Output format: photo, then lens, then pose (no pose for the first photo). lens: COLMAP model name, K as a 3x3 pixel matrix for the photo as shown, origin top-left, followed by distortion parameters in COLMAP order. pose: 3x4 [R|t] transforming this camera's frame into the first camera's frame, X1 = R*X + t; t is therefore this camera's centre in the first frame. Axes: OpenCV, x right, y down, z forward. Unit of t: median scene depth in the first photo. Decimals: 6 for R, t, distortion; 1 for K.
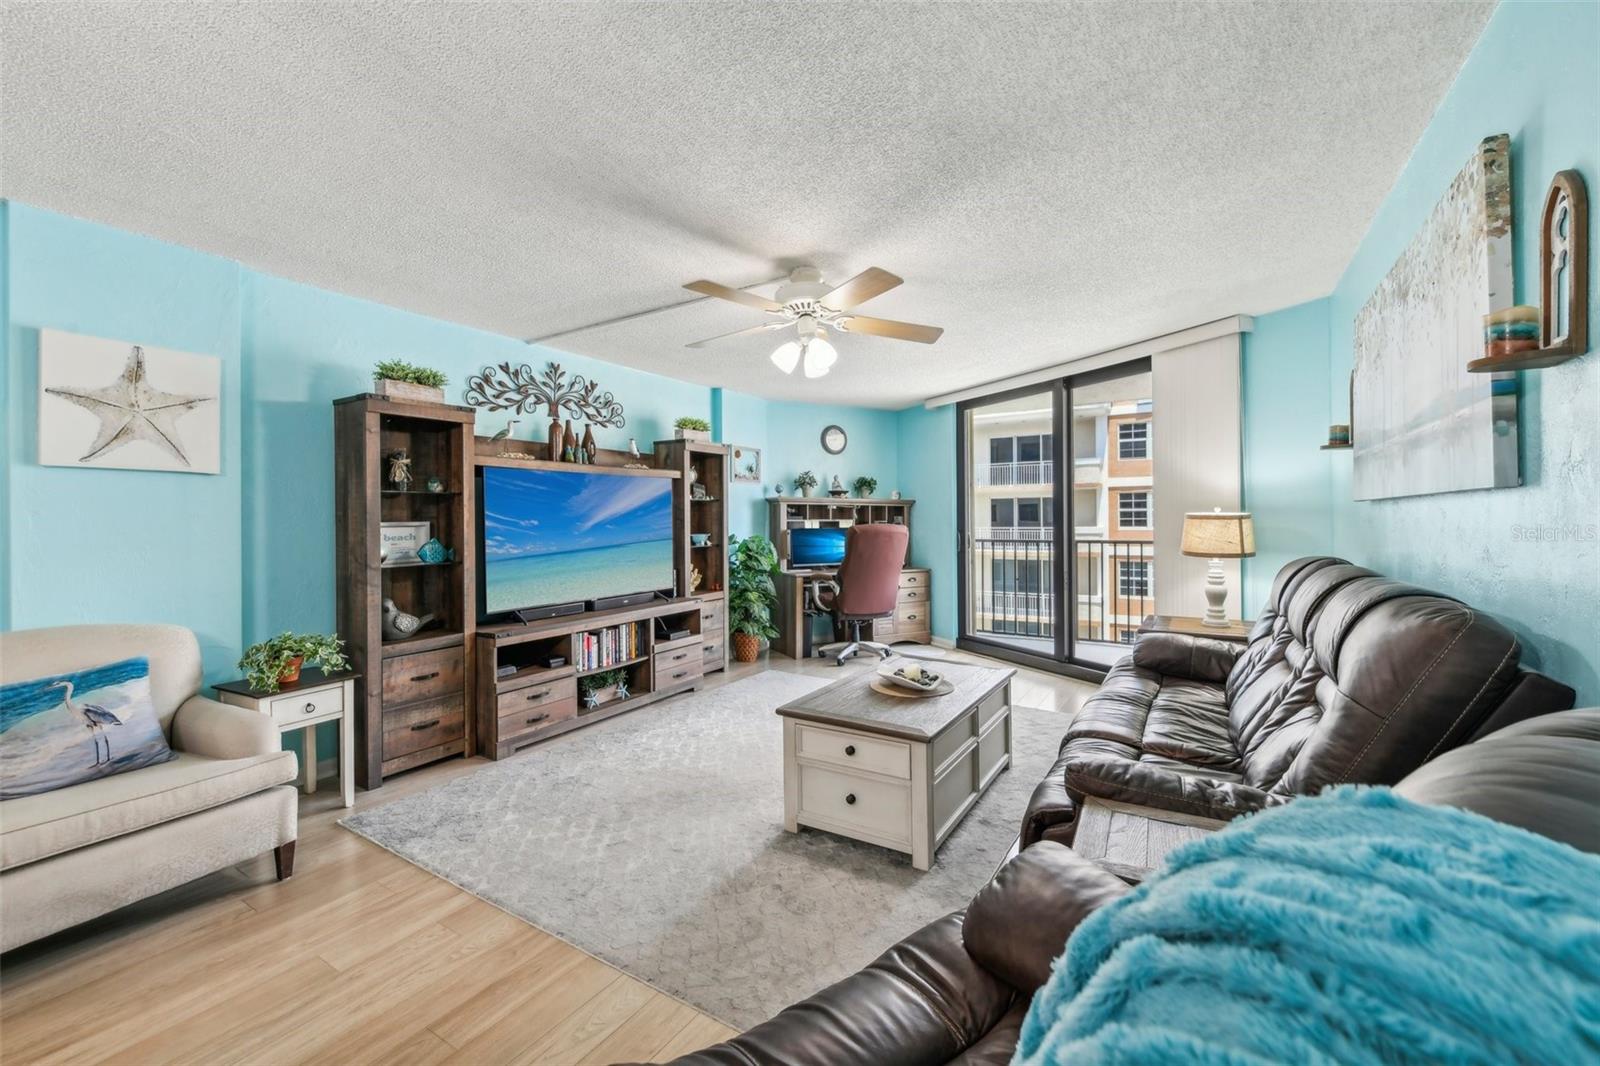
lens RADIAL K [[644.8, 0, 809.6], [0, 644.8, 521.1], [0, 0, 1]] dist [-0.001861, -0.001474]
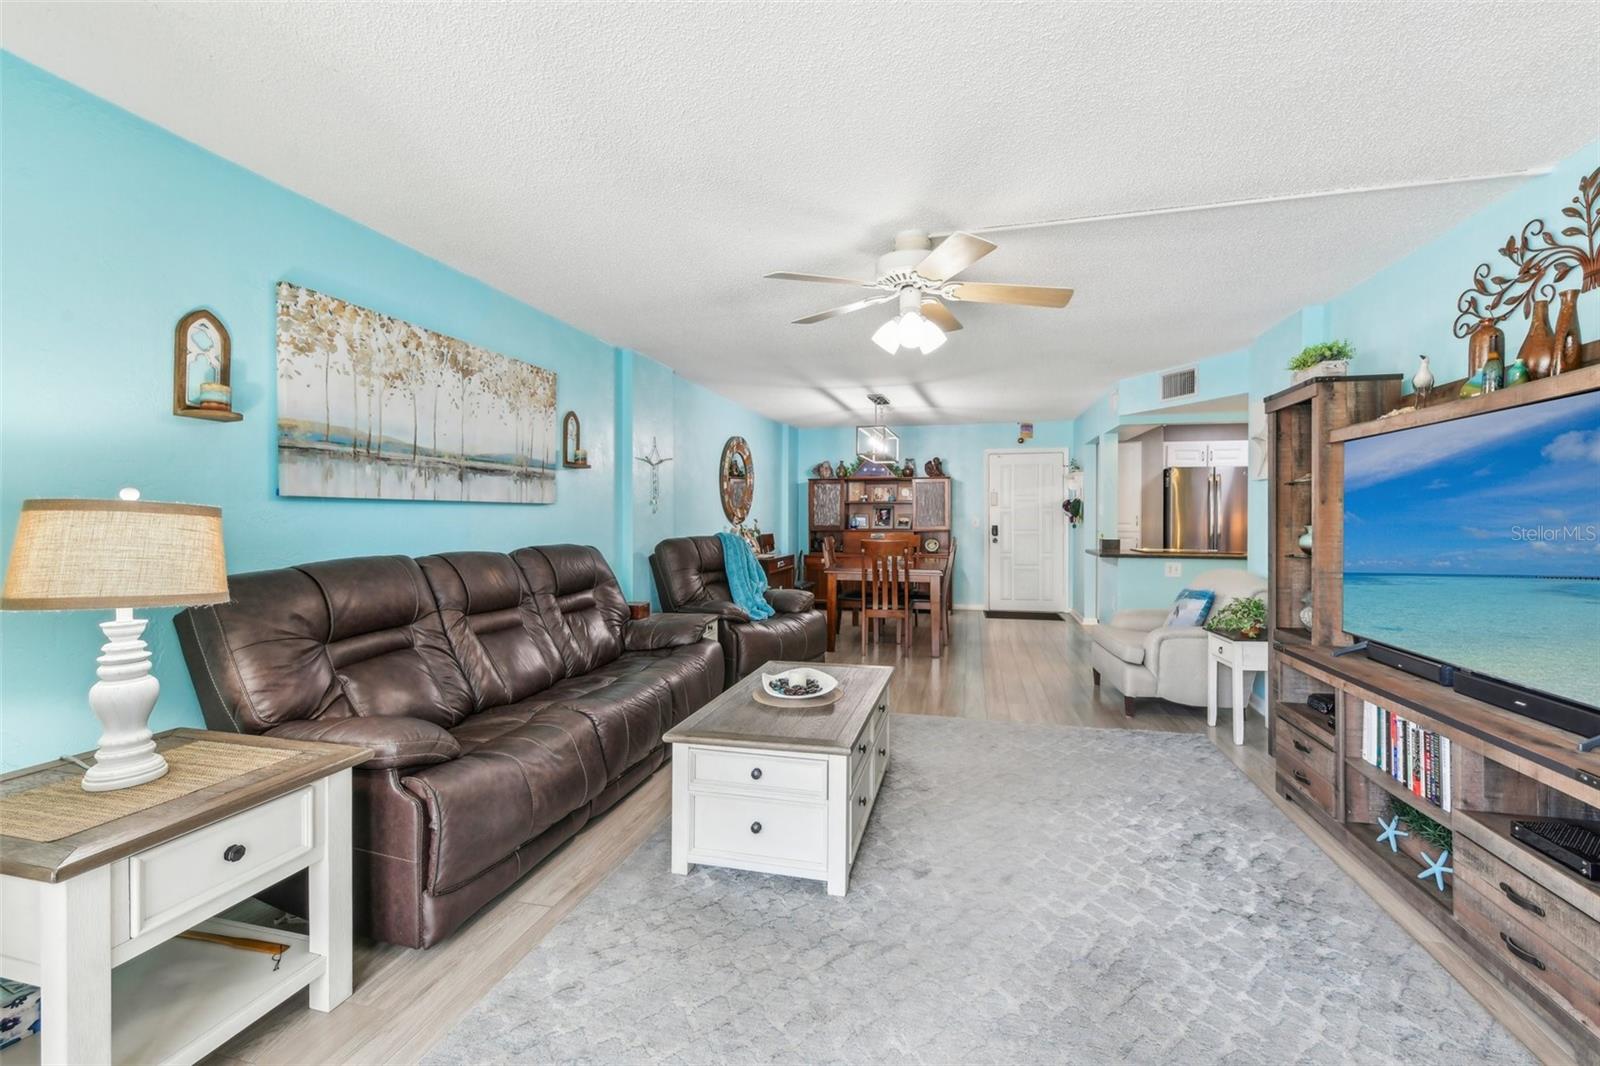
lens RADIAL K [[644.8, 0, 793.1], [0, 644.8, 521.7], [0, 0, 1]] dist [-0.001861, -0.001474]
pose [[-0.962034, 0.010842, -0.272716, 0.239323], [0.007694, 0.999891, 0.012611, -0.001954], [0.272823, 0.010034, -0.962012, 1.086949]]
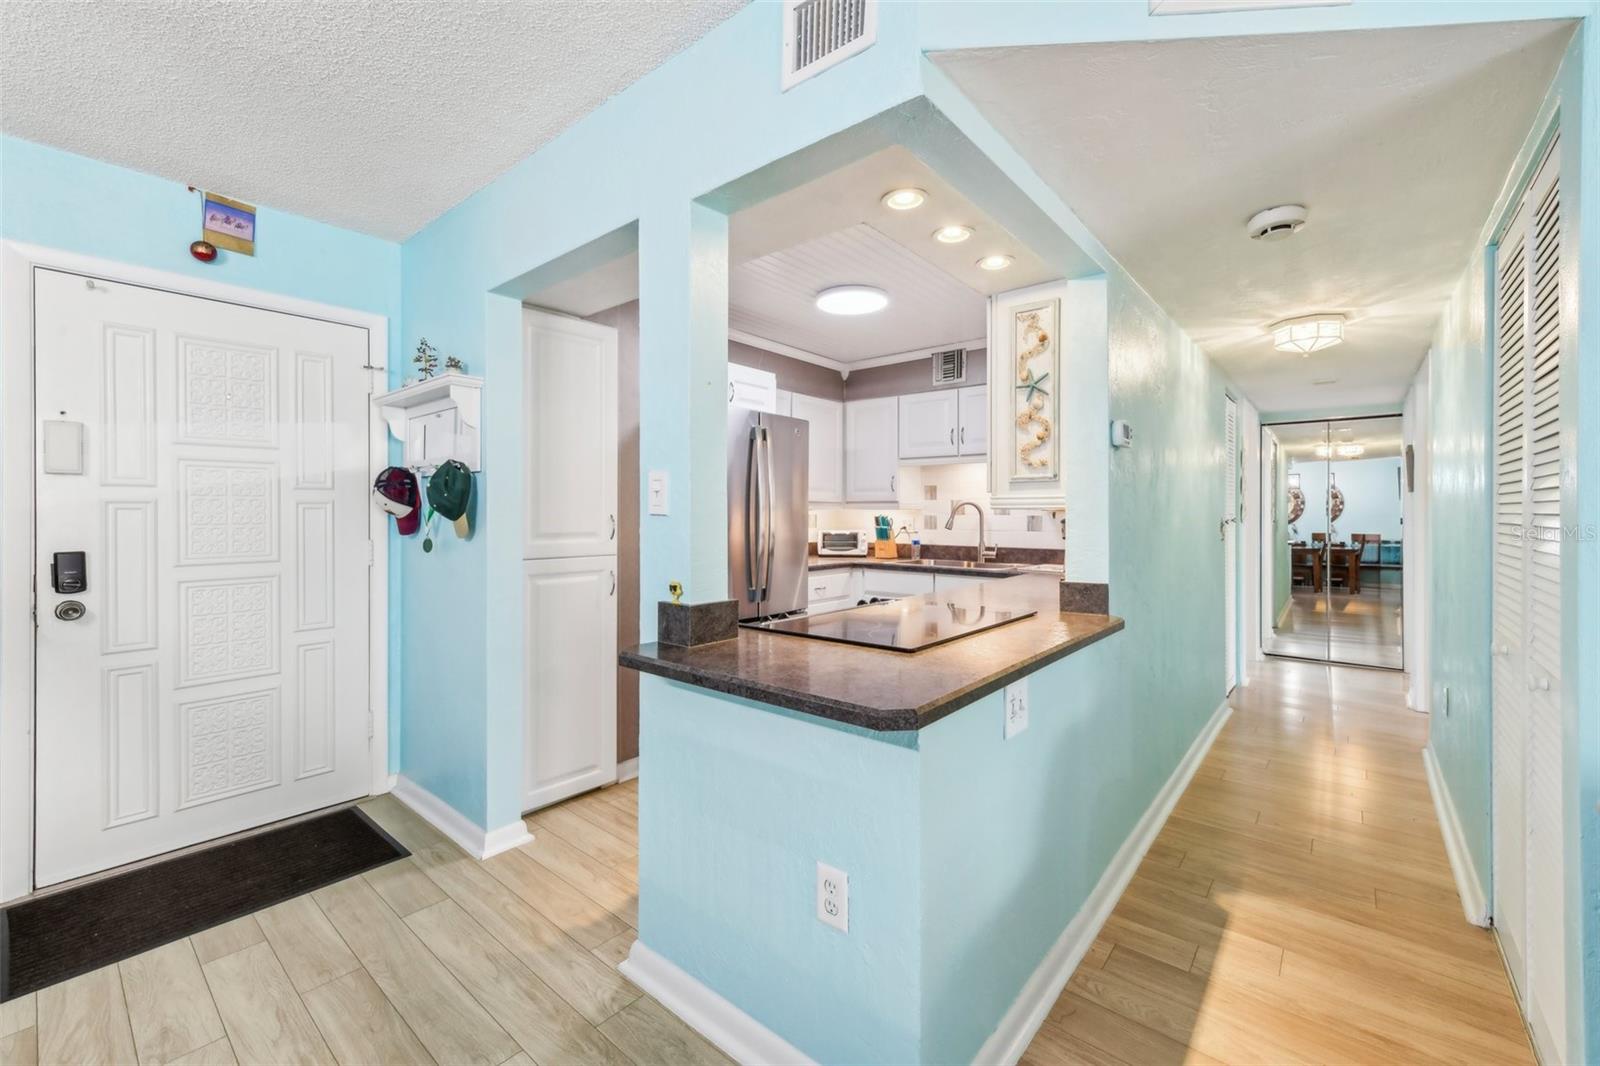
lens RADIAL K [[644.8, 0, 835.7], [0, 644.8, 509.4], [0, 0, 1]] dist [-0.001861, -0.001474]
pose [[-0.139537, 0.000251, -0.990217, -0.359222], [0.000524, 1.000000, 0.000180, 0.004653], [0.990217, -0.000494, -0.139537, 0.200063]]
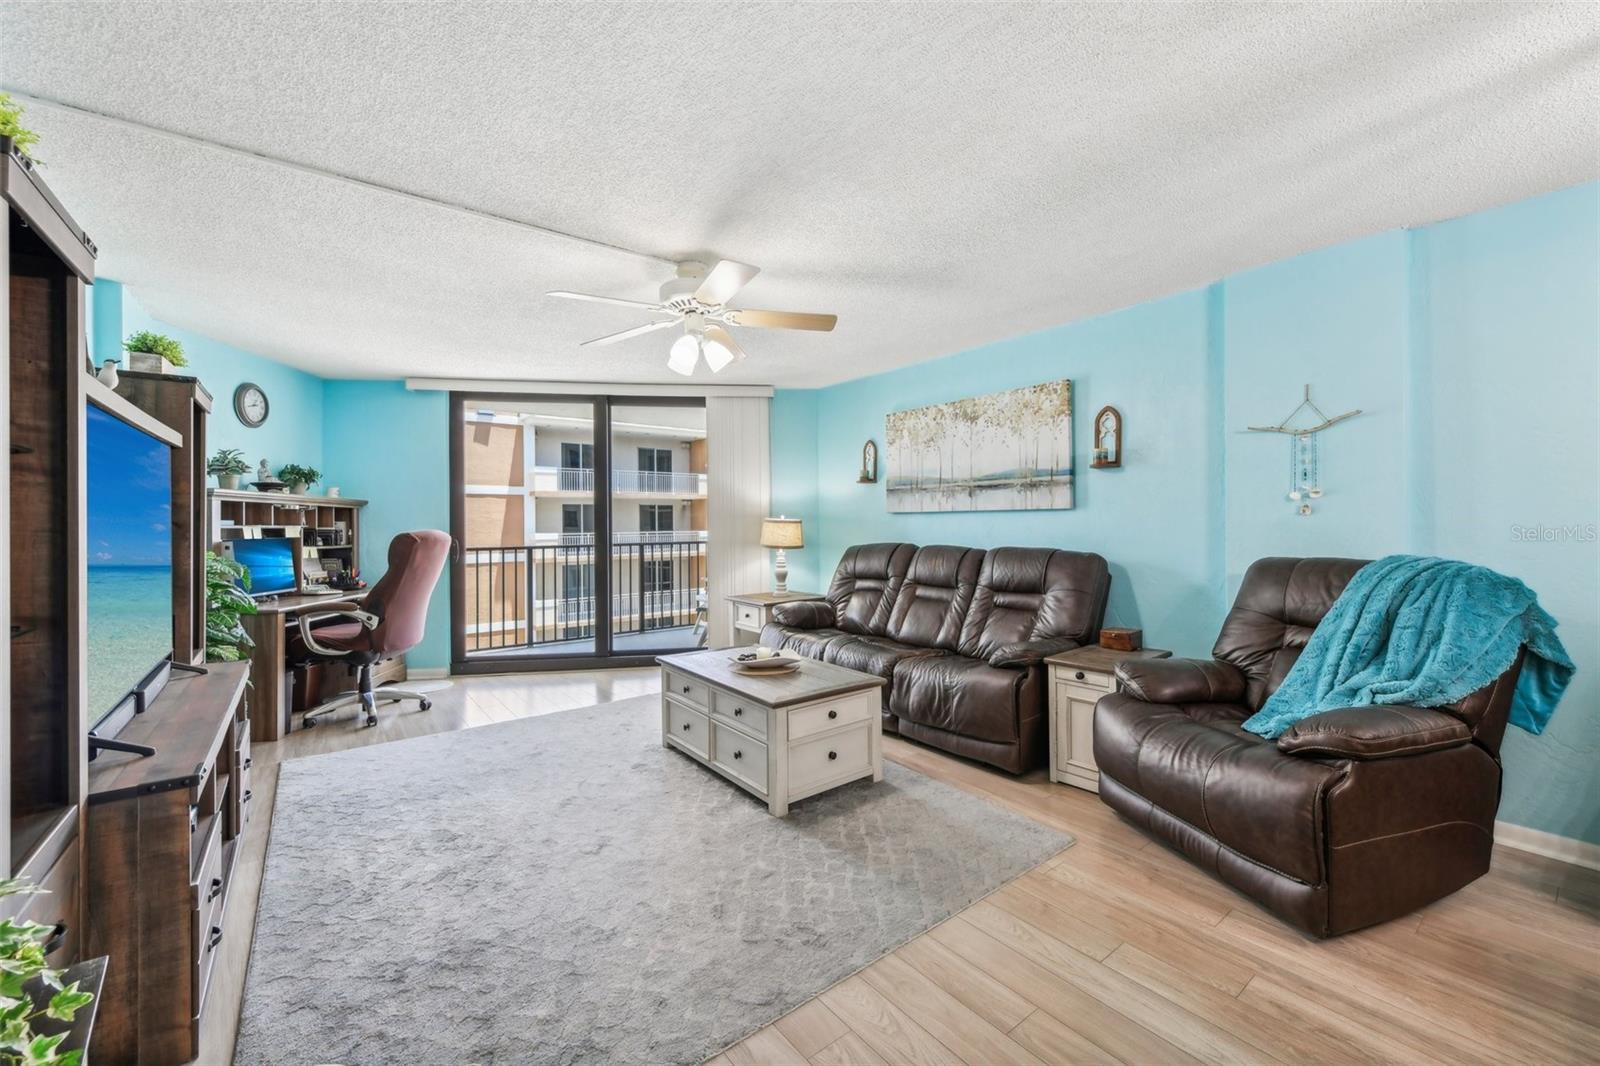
lens RADIAL K [[644.8, 0, 827.6], [0, 644.8, 523.6], [0, 0, 1]] dist [-0.001861, -0.001474]
pose [[0.339272, 0.003974, 0.940680, -0.514987], [0.007358, 0.999949, -0.006878, 0.005568], [-0.940660, 0.009255, 0.339225, 0.292285]]
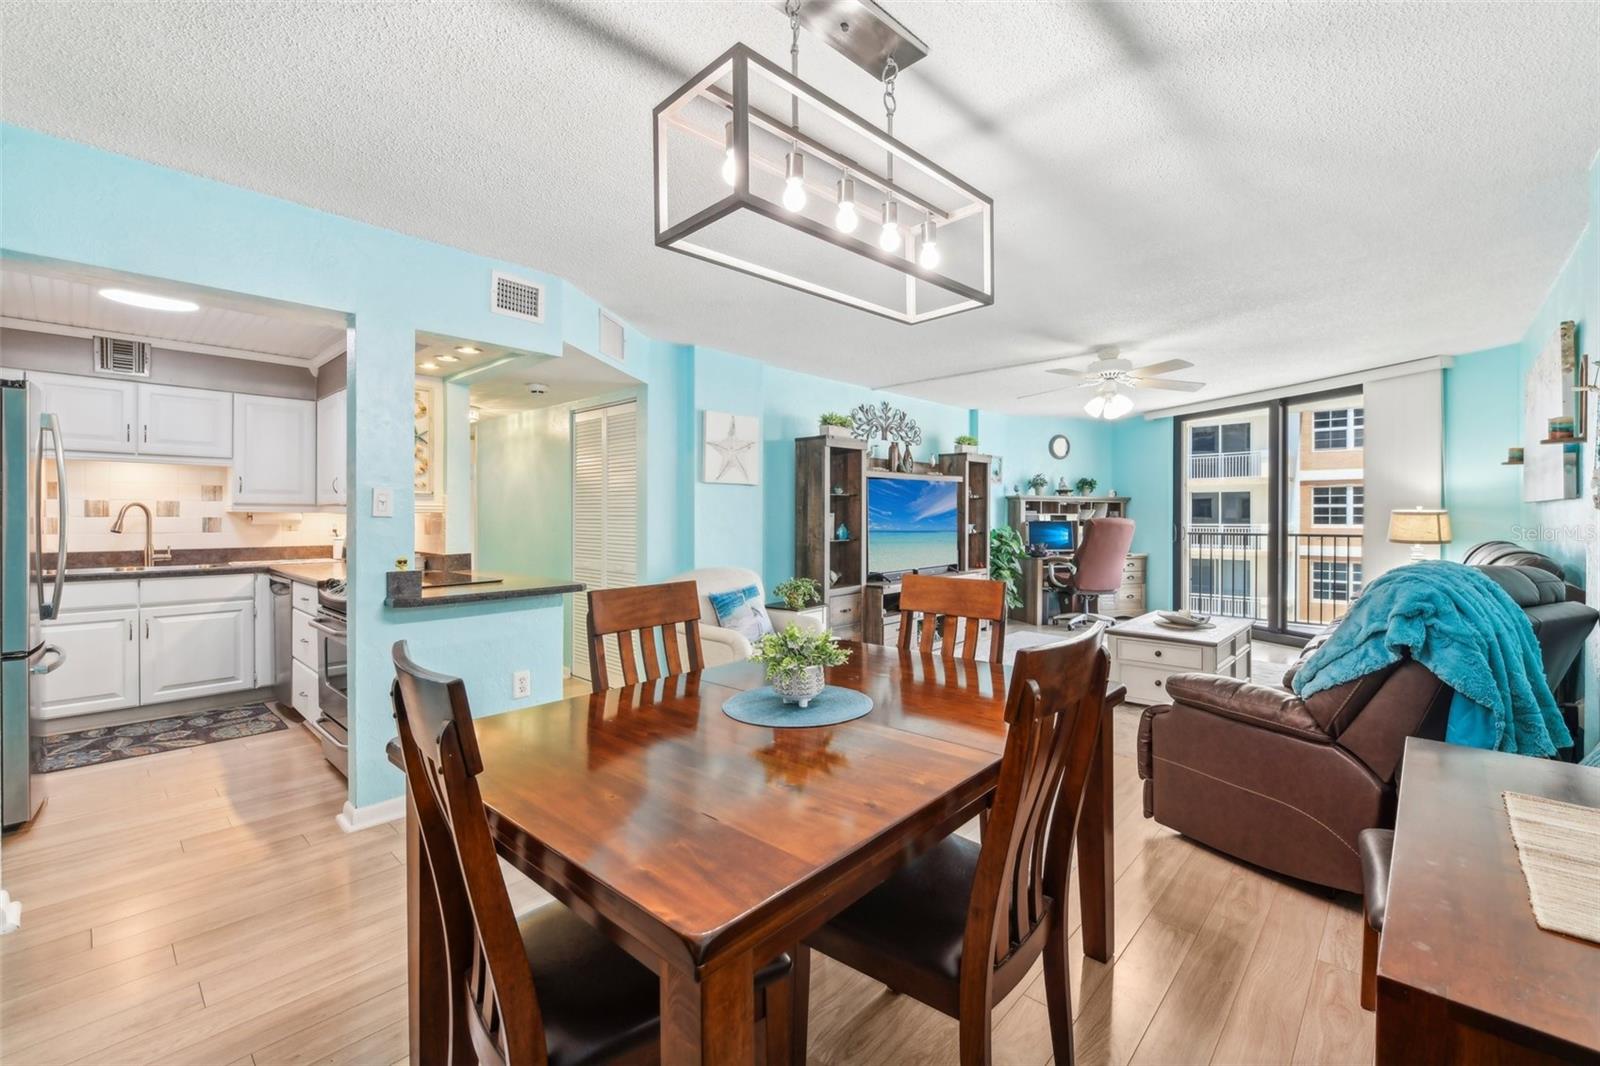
lens RADIAL K [[664.8, 0, 808.7], [0, 664.8, 516.8], [0, 0, 1]] dist [-0.009772, -0.001554]
pose [[0.980205, 0.007001, -0.197860, -0.235369], [-0.006629, 0.999975, 0.002543, 0.004309], [0.197873, -0.001181, 0.980227, -0.410719]]
